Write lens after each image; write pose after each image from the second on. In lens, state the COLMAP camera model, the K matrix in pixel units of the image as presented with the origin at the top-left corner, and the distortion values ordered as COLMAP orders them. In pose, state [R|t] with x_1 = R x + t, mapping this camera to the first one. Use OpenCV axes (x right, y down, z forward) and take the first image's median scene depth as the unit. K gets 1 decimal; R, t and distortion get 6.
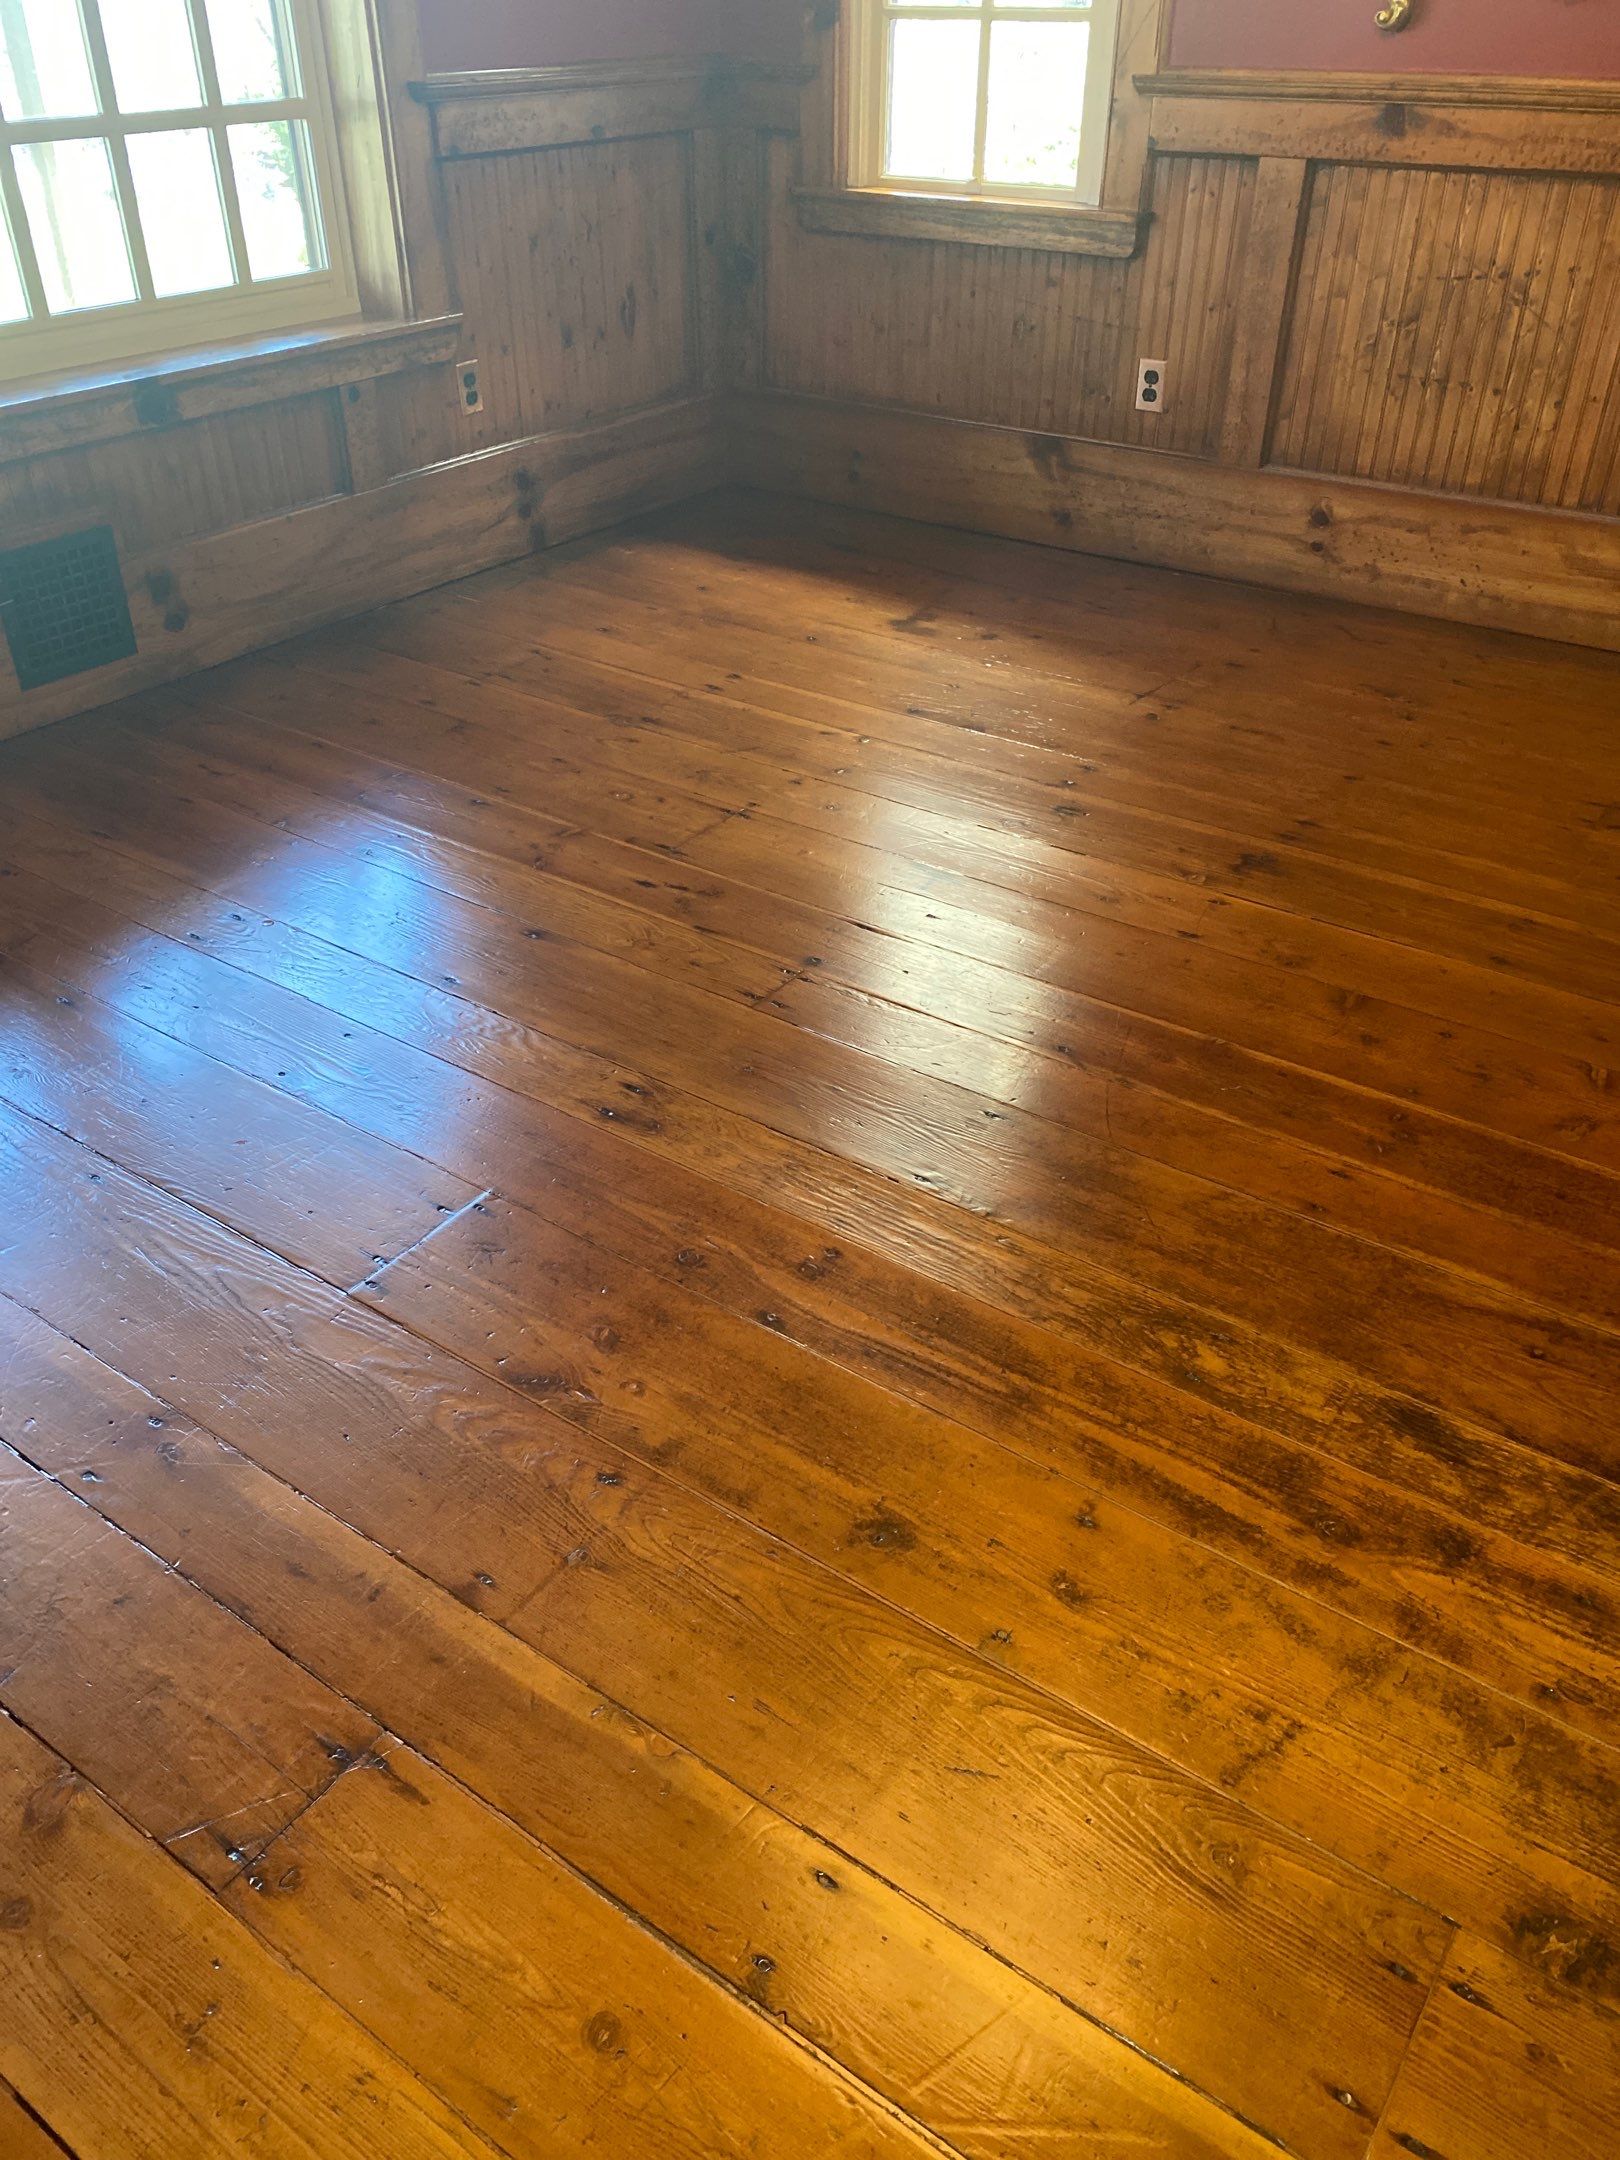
lens RADIAL K [[1667.8, 0, 794.2], [0, 1667.8, 1075.9], [0, 0, 1]] dist [0.008140, 0.002860]
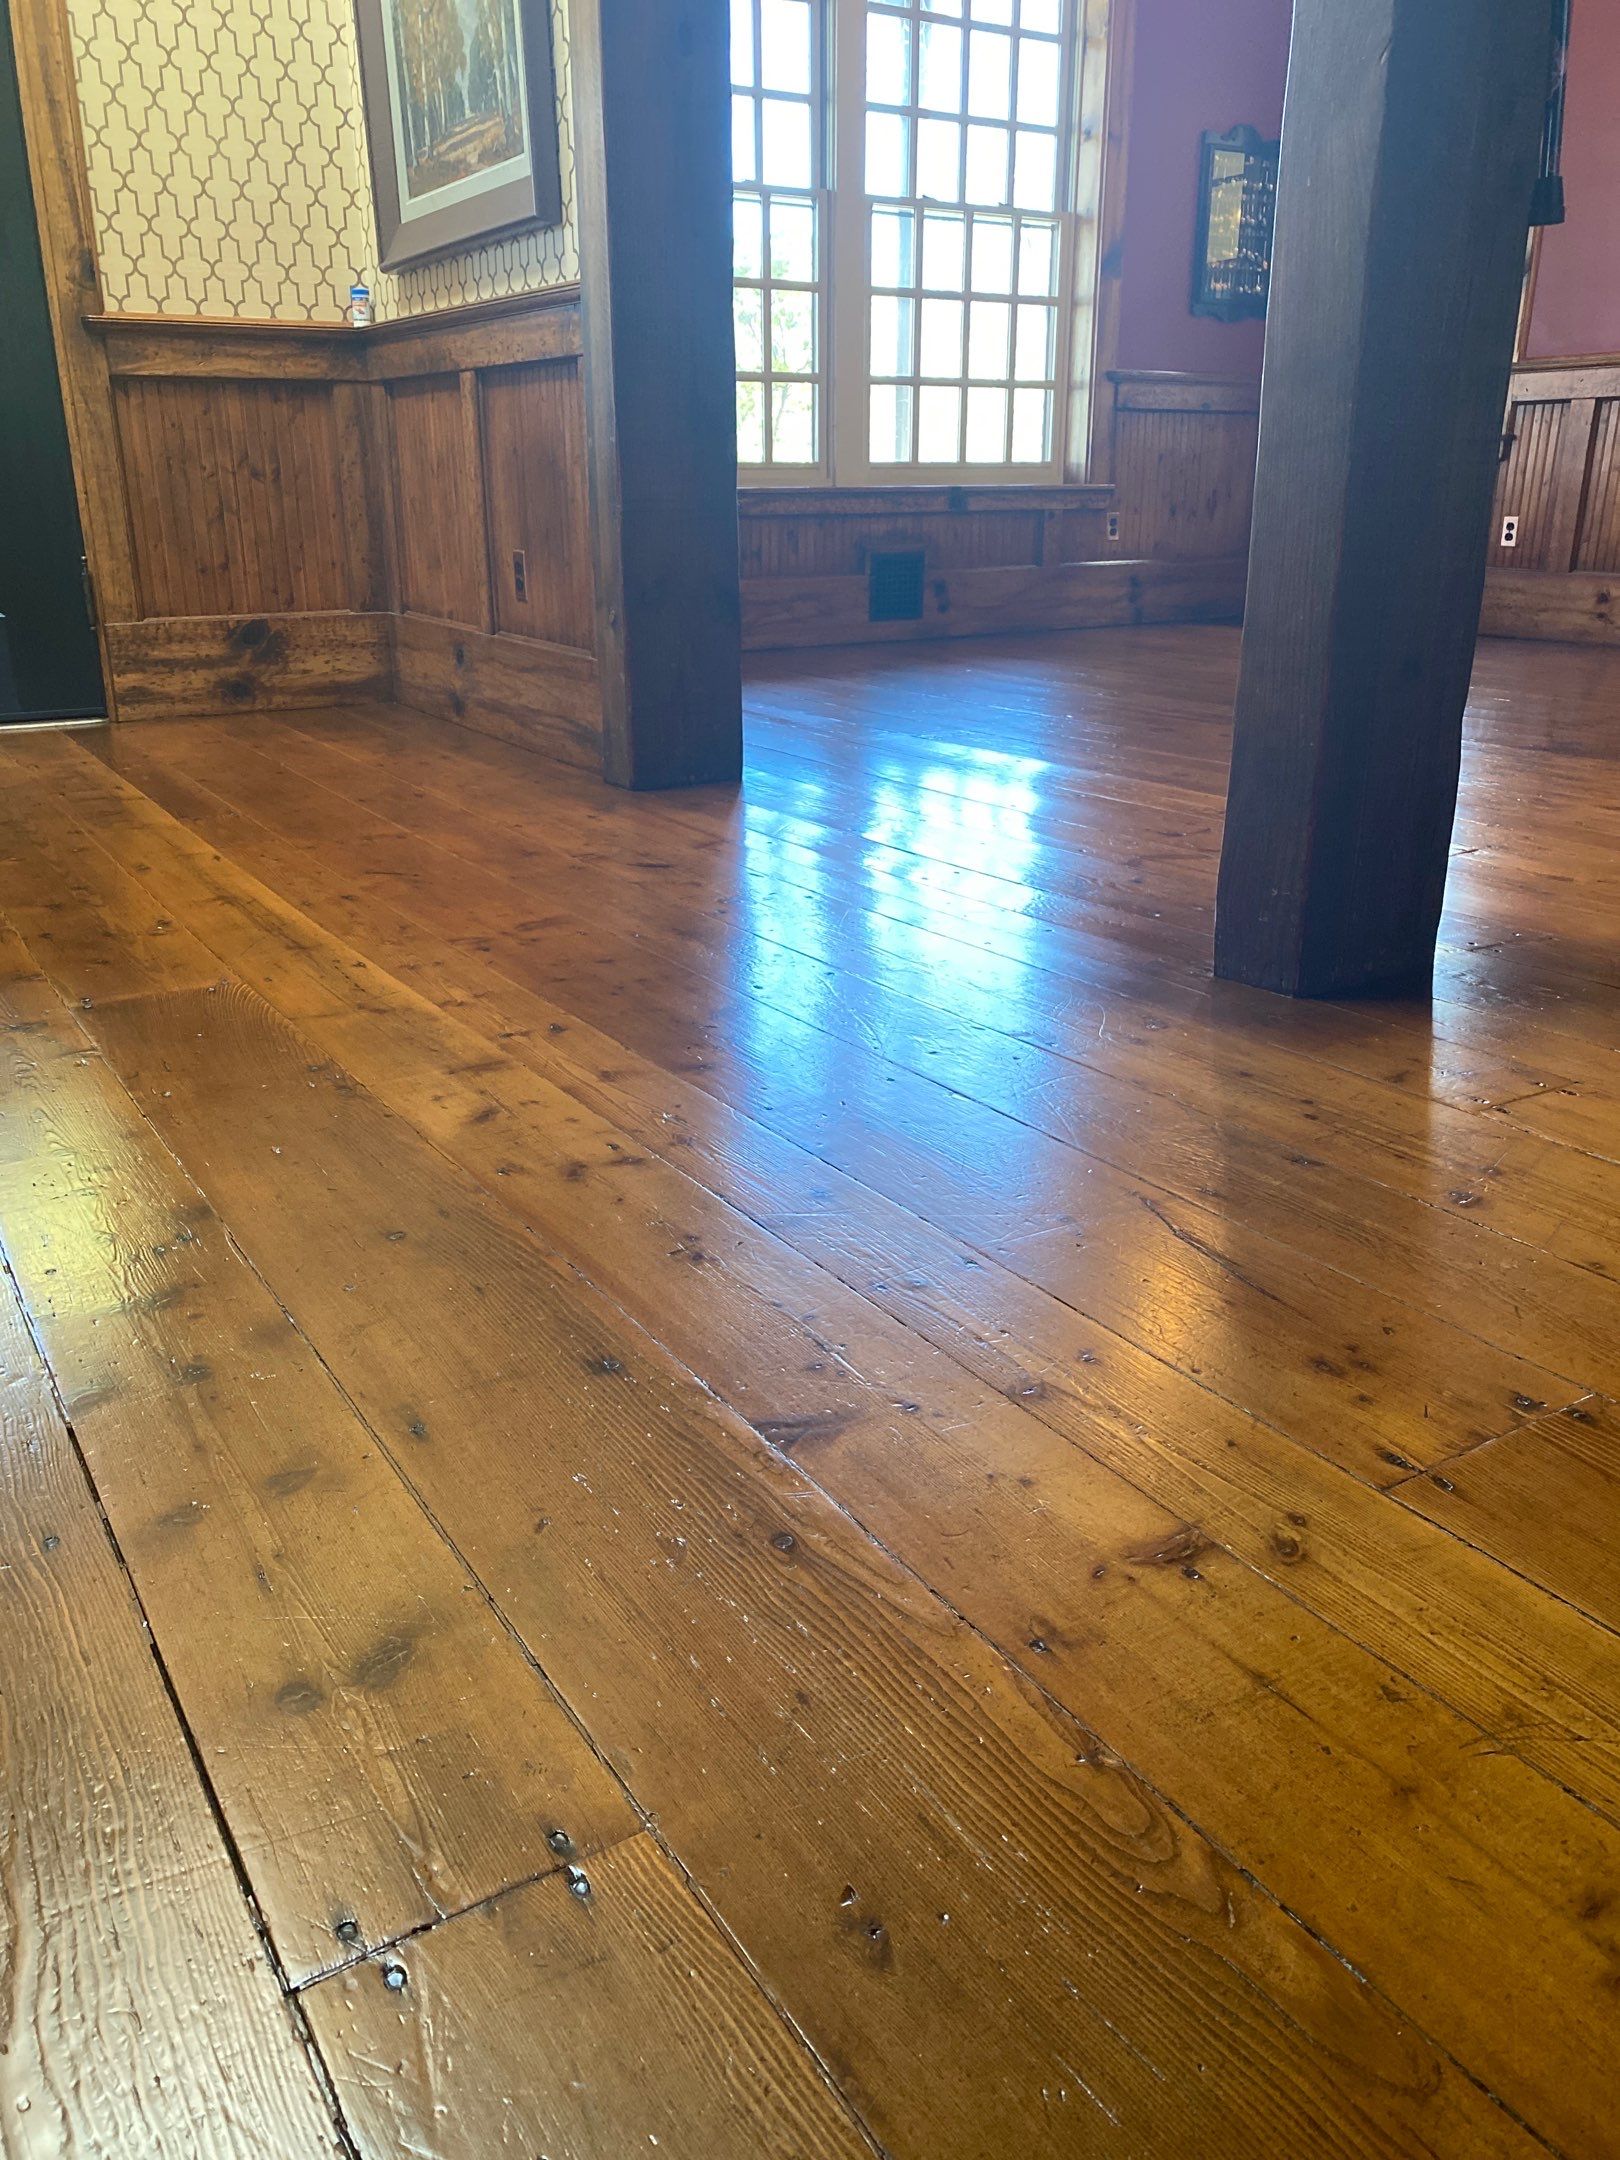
lens RADIAL K [[1657.8, 0, 801.5], [0, 1657.8, 1075.8], [0, 0, 1]] dist [0.010171, -0.006013]
pose [[0.921387, 0.132464, -0.365376, 0.253622], [-0.215048, 0.956857, -0.195396, 0.636072], [0.323730, 0.258608, 0.910121, -0.664671]]
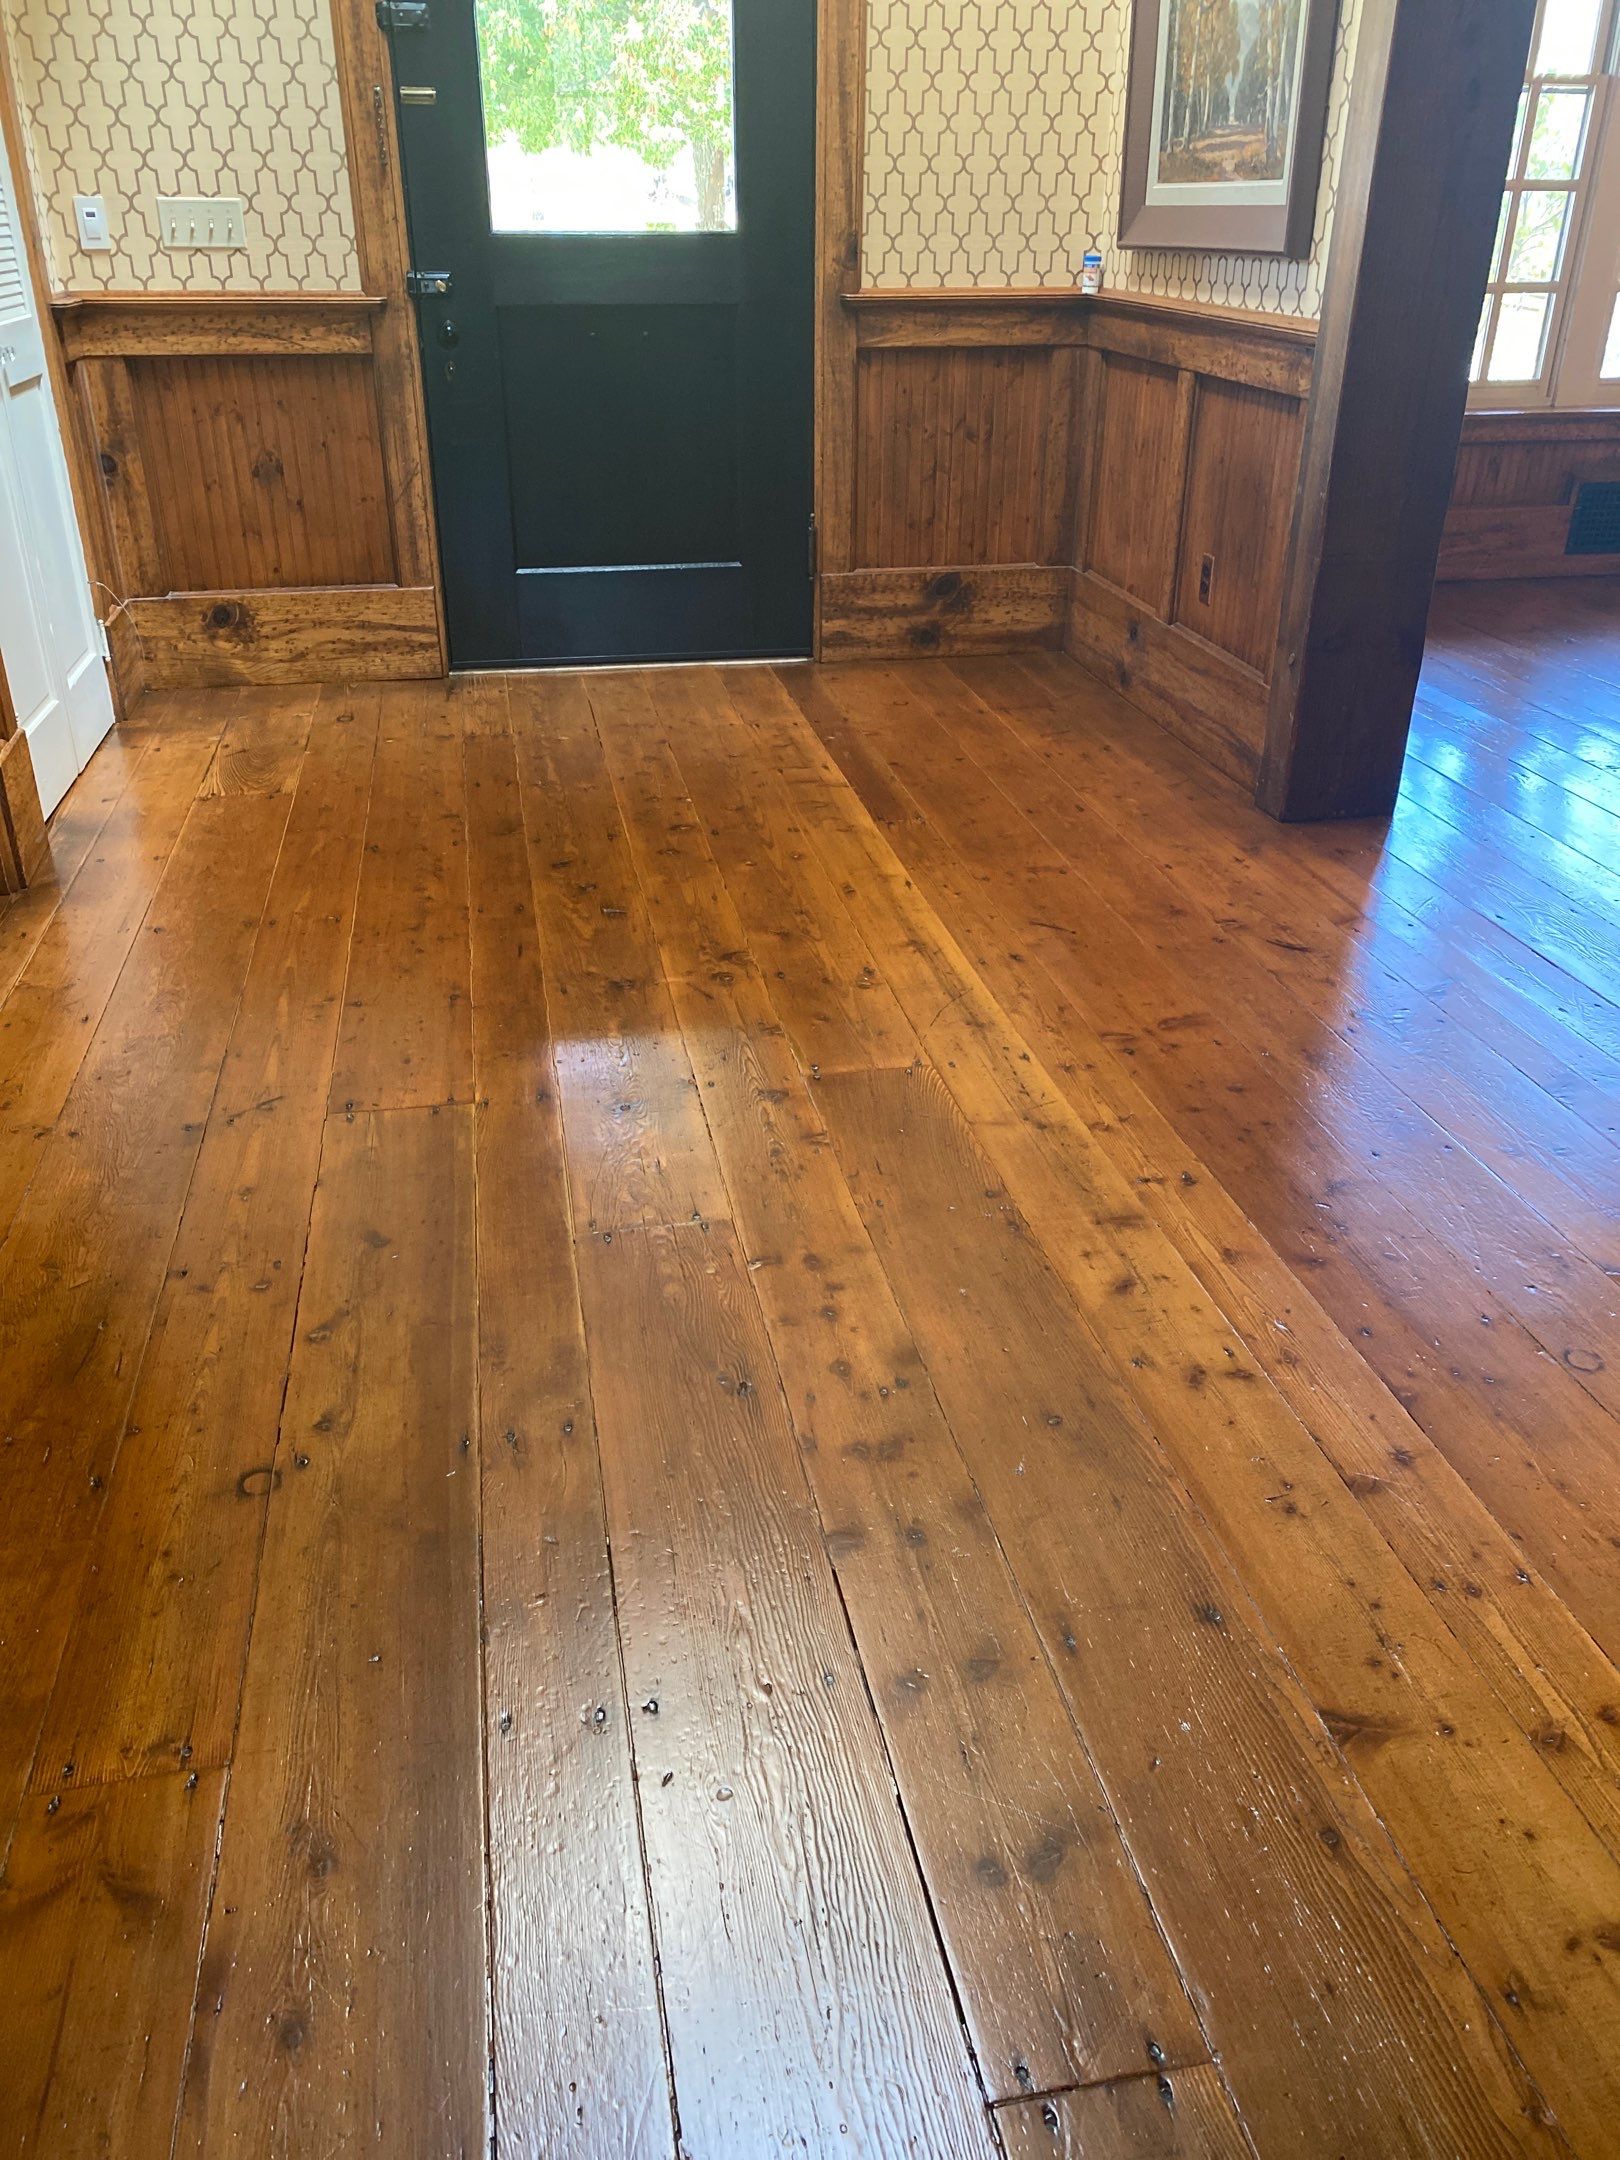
lens RADIAL K [[1655.3, 0, 810.0], [0, 1655.3, 1080.0], [0, 0, 1]] dist [0.021805, -0.017828]
pose [[0.723461, 0.327859, -0.607546, 0.248501], [-0.386847, 0.921418, 0.036584, 0.526289], [0.571798, 0.208560, 0.793442, -0.804717]]
